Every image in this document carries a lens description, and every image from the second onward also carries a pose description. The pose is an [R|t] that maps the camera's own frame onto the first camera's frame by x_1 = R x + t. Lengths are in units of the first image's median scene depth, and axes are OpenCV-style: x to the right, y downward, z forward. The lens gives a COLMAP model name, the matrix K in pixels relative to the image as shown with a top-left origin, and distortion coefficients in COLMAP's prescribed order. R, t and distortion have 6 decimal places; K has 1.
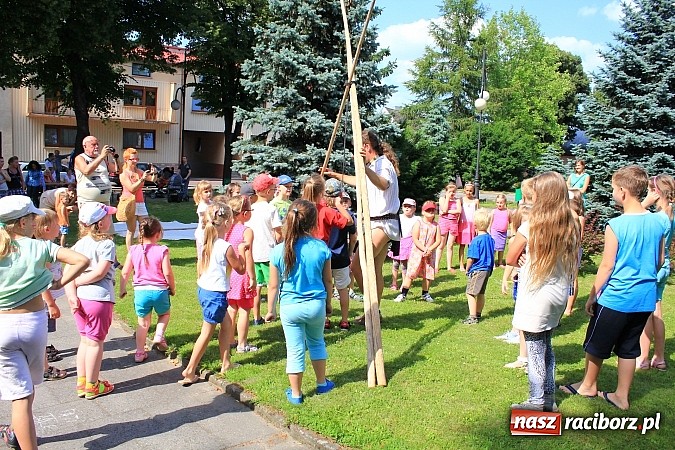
lens RADIAL K [[557.3, 0, 337.5], [0, 557.3, 225.0], [0, 0, 1]] dist [-0.167521, 0.146218]
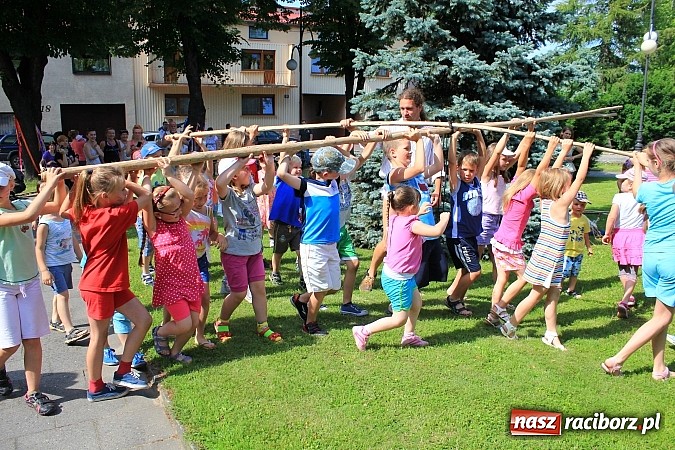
lens RADIAL K [[557.3, 0, 337.5], [0, 557.3, 225.0], [0, 0, 1]] dist [-0.167521, 0.146218]
pose [[0.975611, 0.004559, -0.219459, -0.027887], [0.009796, 0.997884, 0.064279, -0.015856], [0.219288, -0.064861, 0.973502, 0.165698]]
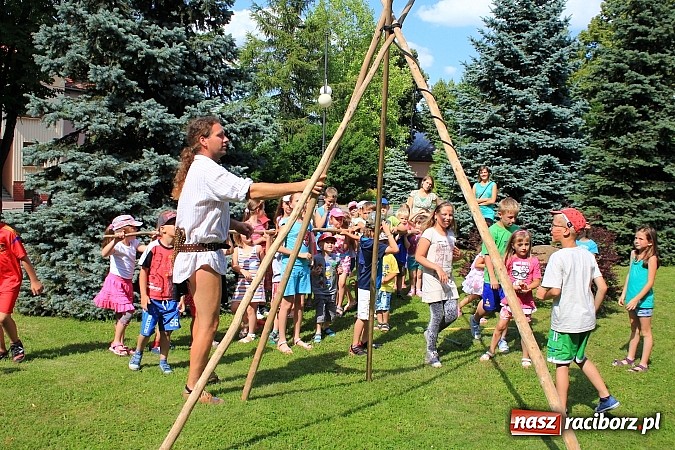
lens RADIAL K [[652.9, 0, 337.5], [0, 652.9, 225.0], [0, 0, 1]] dist [-0.136692, 0.125274]
pose [[0.951493, -0.040366, 0.305012, -0.045569], [0.050290, 0.998428, -0.024749, -0.011156], [-0.303534, 0.038887, 0.952027, 0.100546]]
